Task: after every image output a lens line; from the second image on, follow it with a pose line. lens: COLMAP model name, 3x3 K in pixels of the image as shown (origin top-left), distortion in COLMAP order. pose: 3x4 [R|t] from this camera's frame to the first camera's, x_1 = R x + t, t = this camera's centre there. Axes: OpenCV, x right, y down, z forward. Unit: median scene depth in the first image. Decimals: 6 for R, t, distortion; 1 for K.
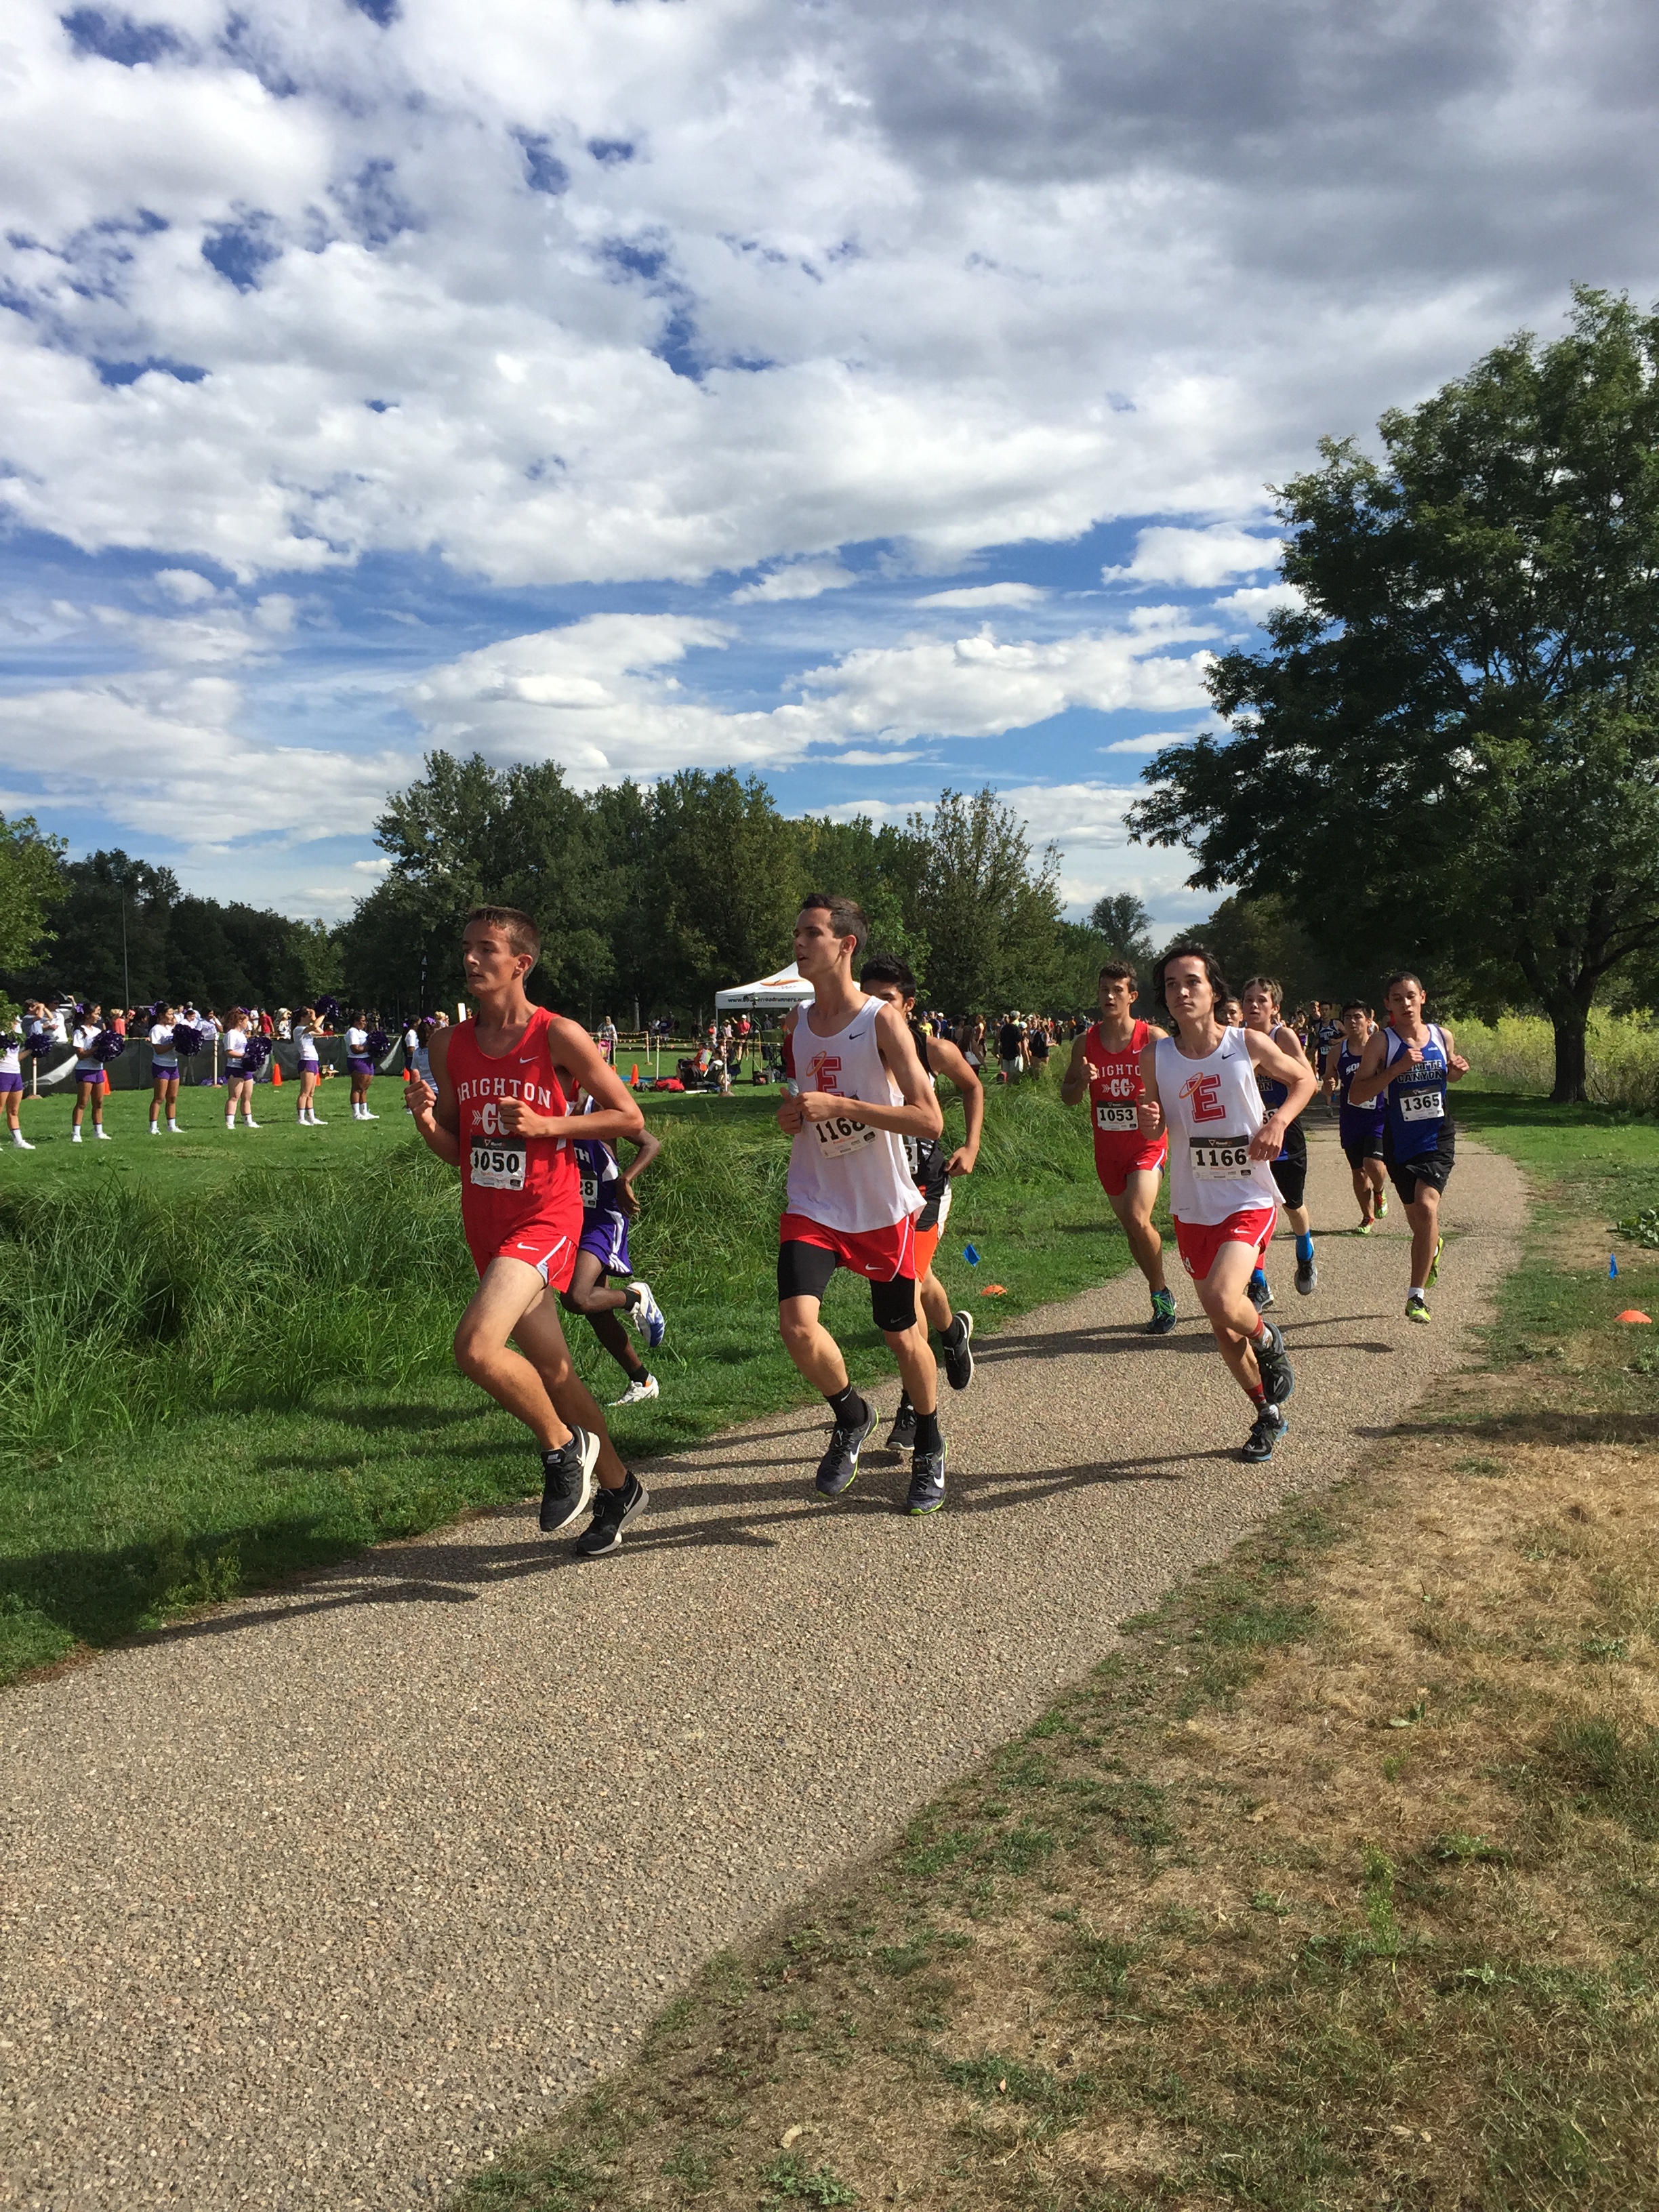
lens RADIAL K [[1670.4, 0, 810.4], [0, 1670.4, 1141.3], [0, 0, 1]] dist [0.075190, -0.096183]
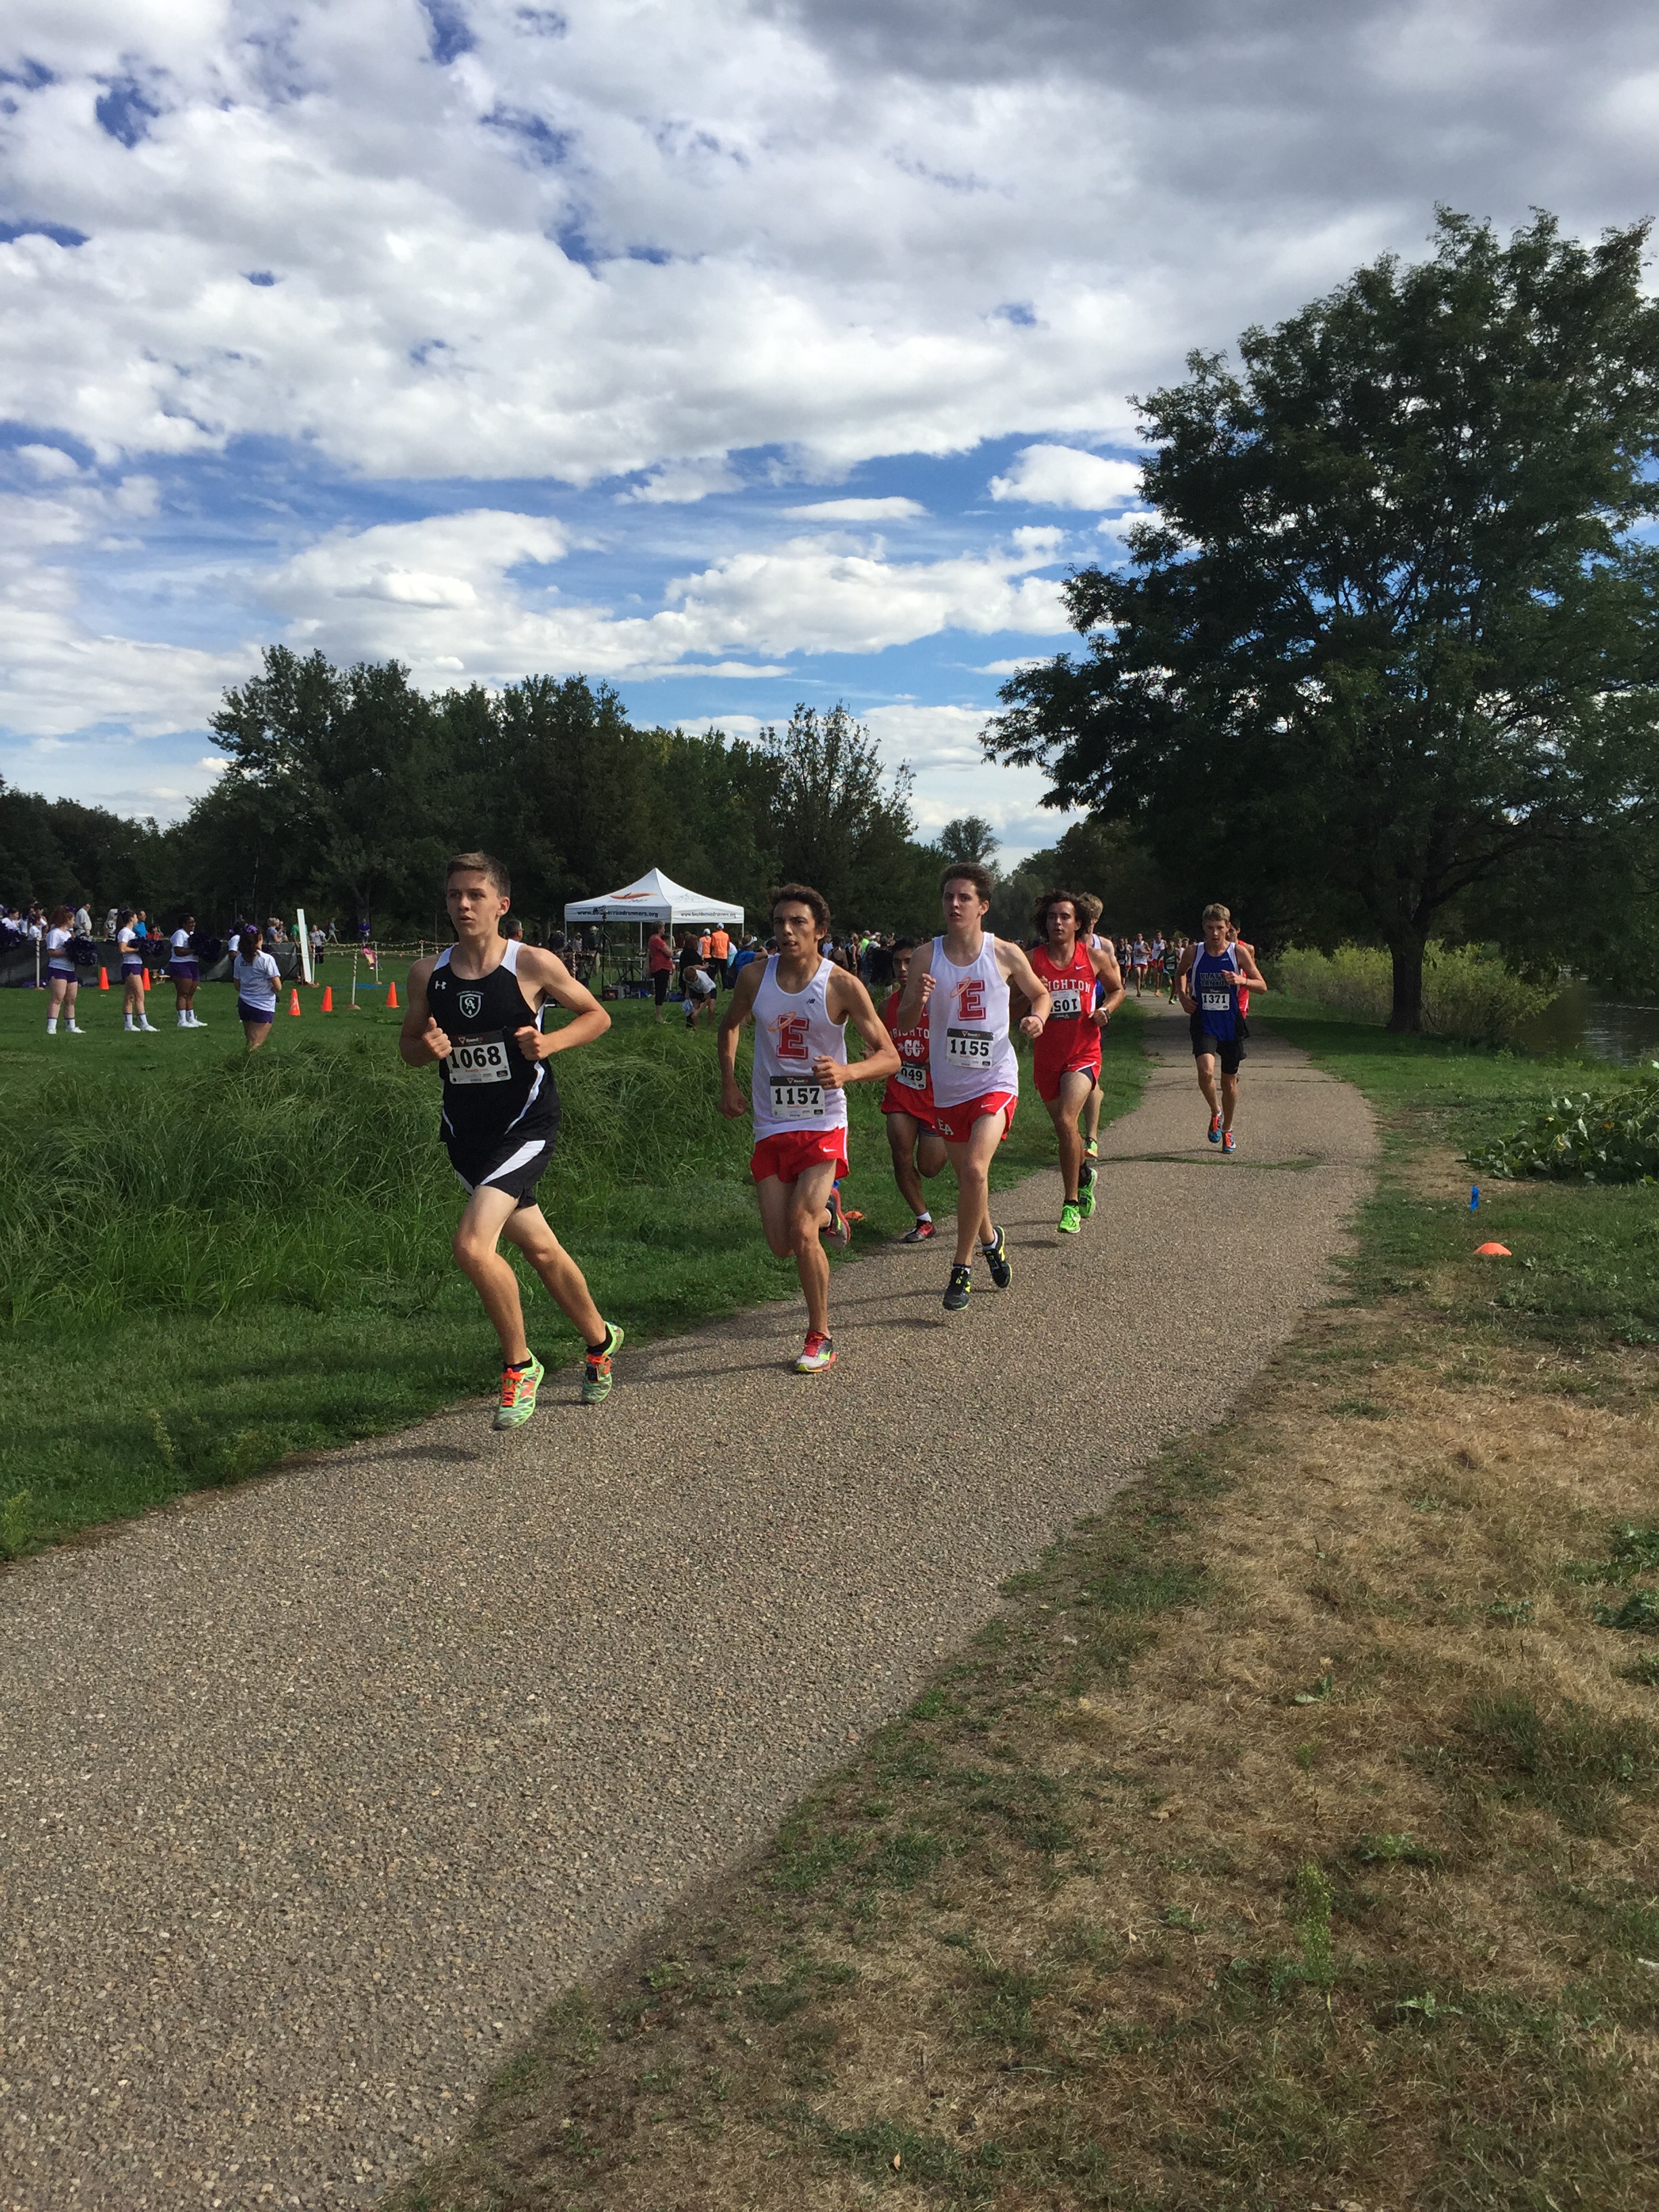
lens RADIAL K [[1670.4, 0, 798.8], [0, 1670.4, 1109.3], [0, 0, 1]] dist [0.075190, -0.096183]
pose [[0.996366, 0.013577, 0.084091, -0.011351], [-0.016167, 0.999414, 0.030186, -0.003495], [-0.083632, -0.031436, 0.996001, 0.107824]]
